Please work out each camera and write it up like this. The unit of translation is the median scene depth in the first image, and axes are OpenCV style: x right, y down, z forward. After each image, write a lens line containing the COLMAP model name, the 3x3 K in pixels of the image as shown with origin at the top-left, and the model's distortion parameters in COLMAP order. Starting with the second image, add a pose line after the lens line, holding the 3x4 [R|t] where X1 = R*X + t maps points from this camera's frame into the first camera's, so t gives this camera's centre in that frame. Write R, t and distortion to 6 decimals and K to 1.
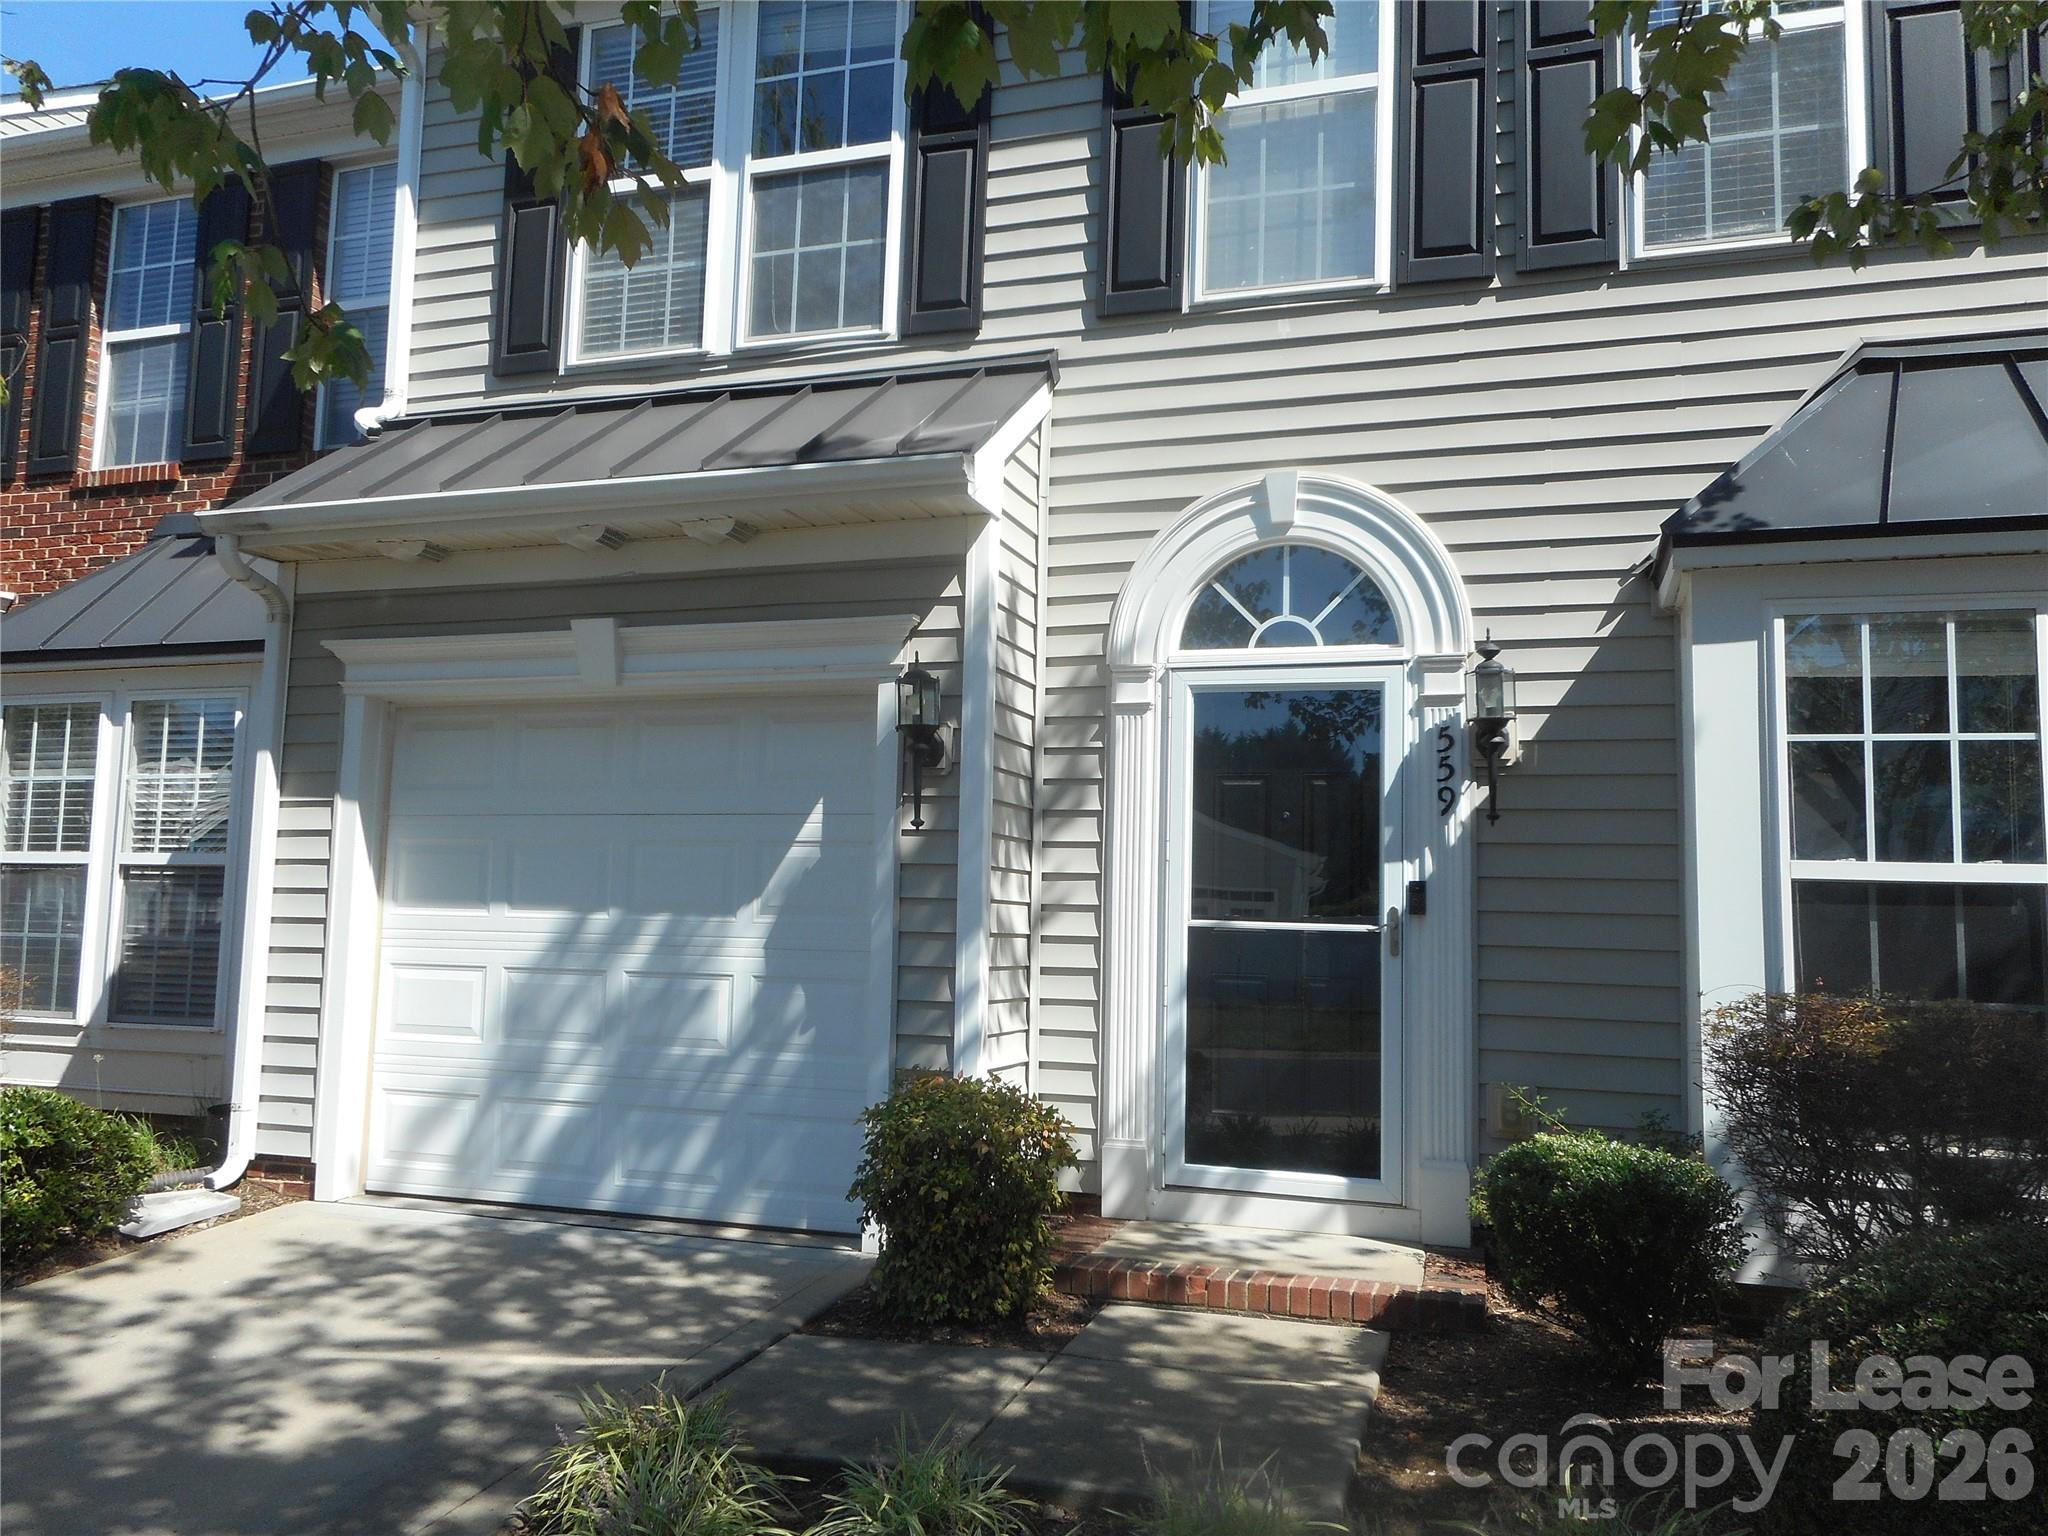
lens RADIAL K [[1552.7, 0, 1024.2], [0, 1552.7, 769.3], [0, 0, 1]] dist [0.009398, 0.011688]
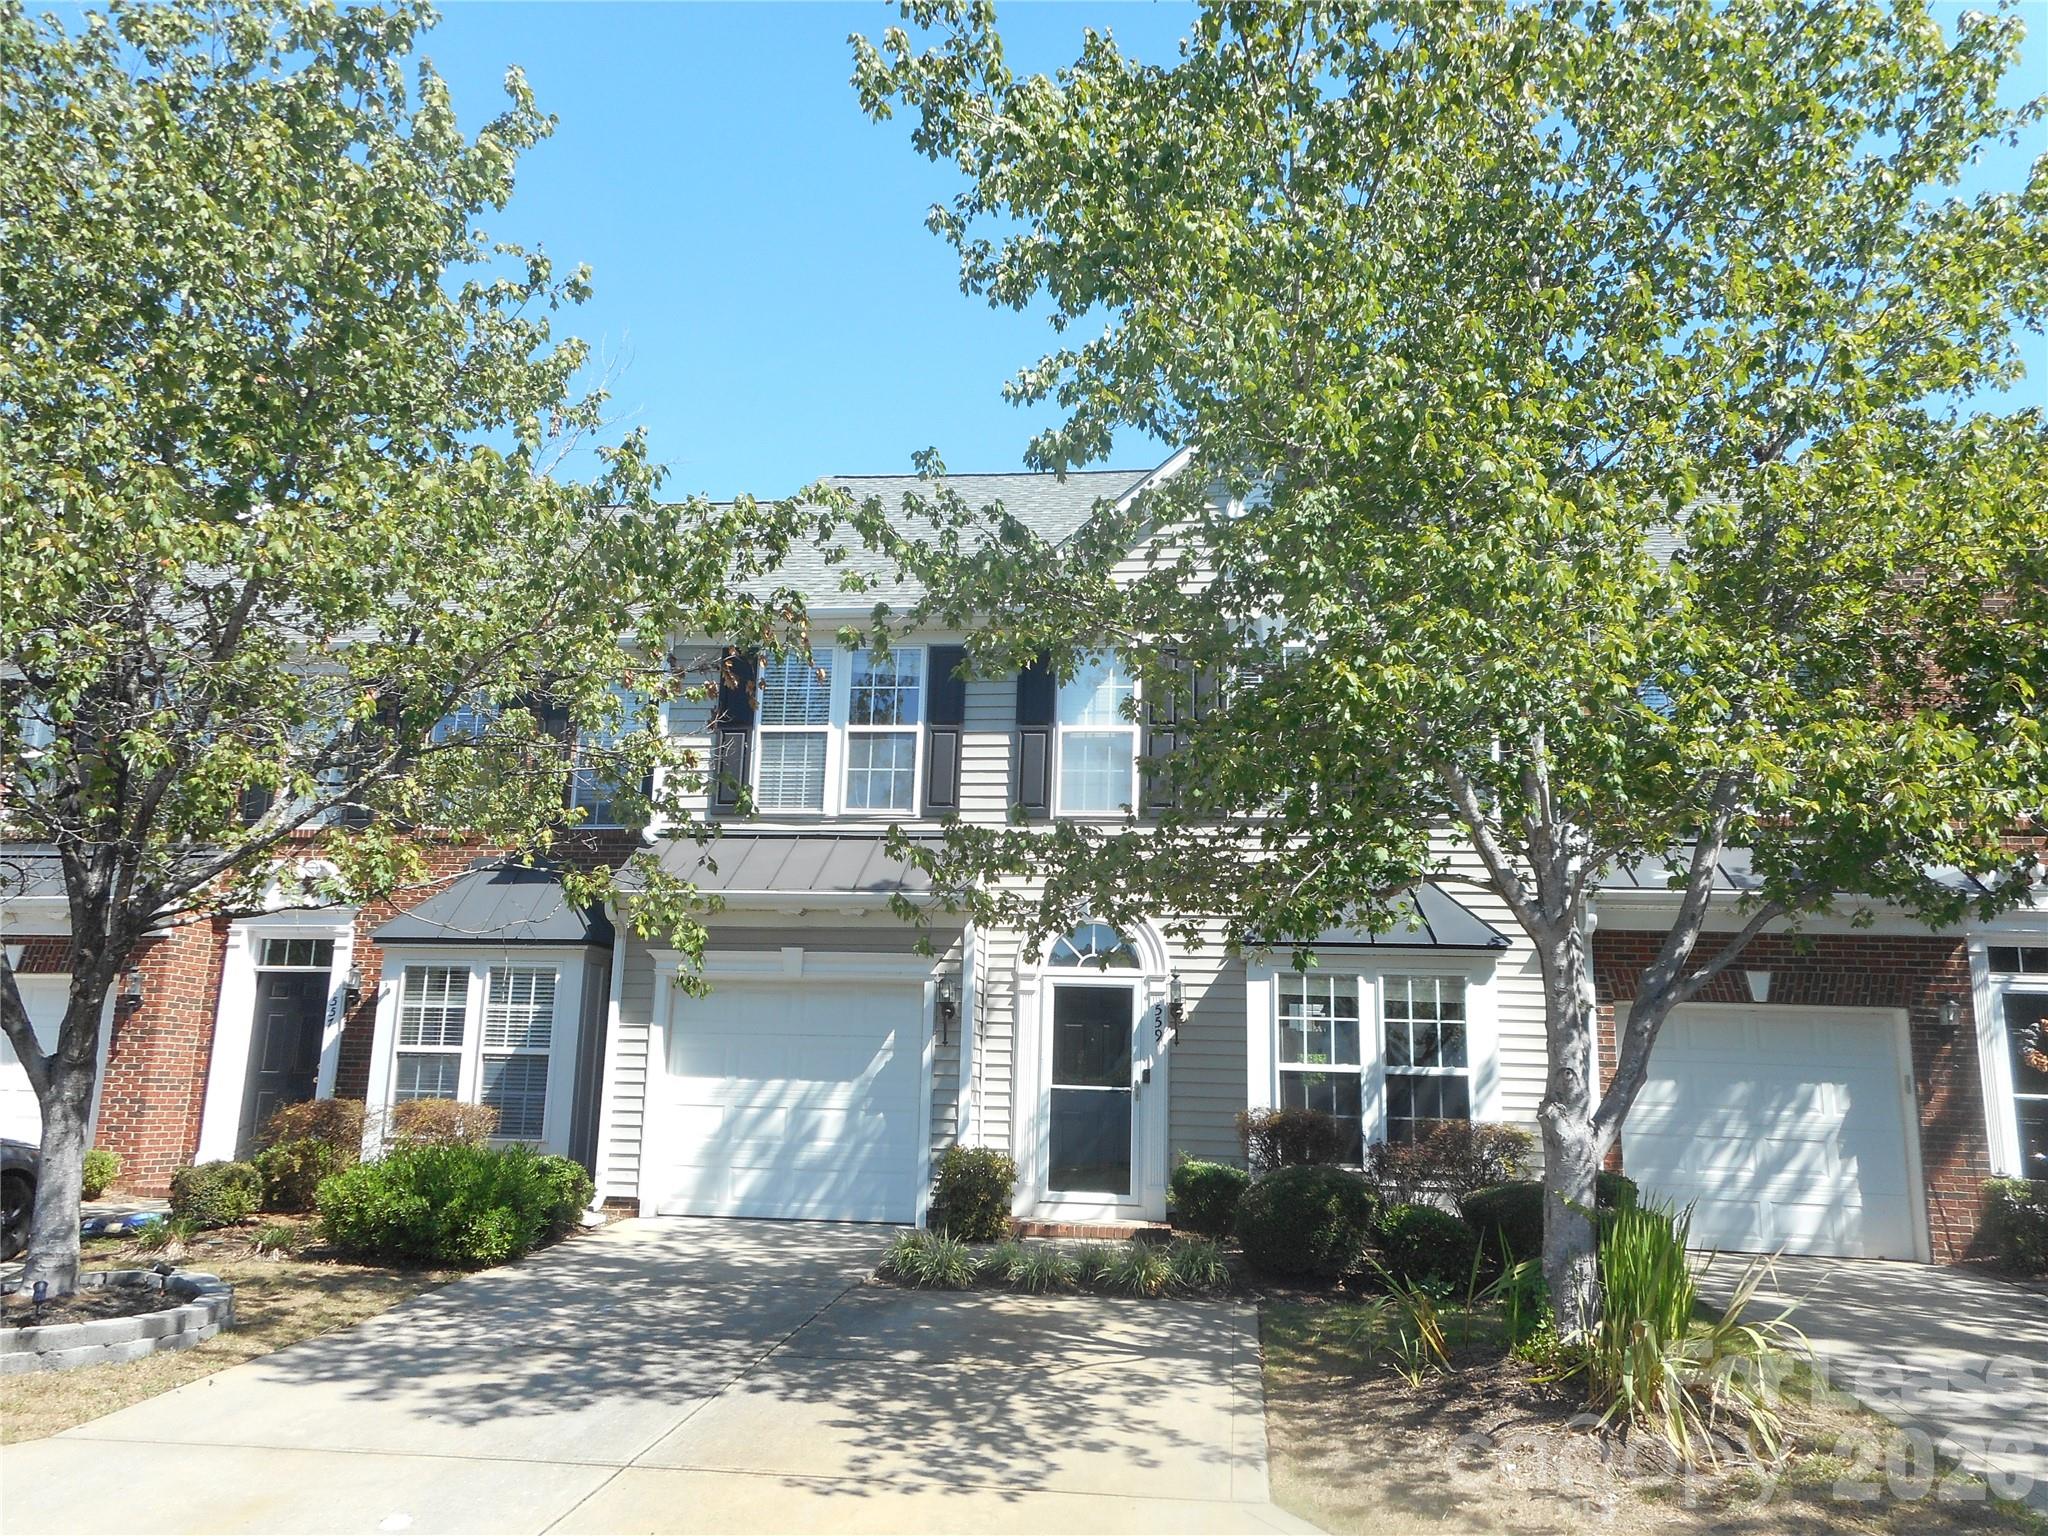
lens RADIAL K [[1552.7, 0, 1022.6], [0, 1552.7, 767.1], [0, 0, 1]] dist [0.009398, 0.011688]
pose [[0.982274, 0.043441, 0.182348, -0.354288], [-0.023038, 0.993378, -0.112554, -0.105606], [-0.186030, 0.106358, 0.976771, -1.227319]]
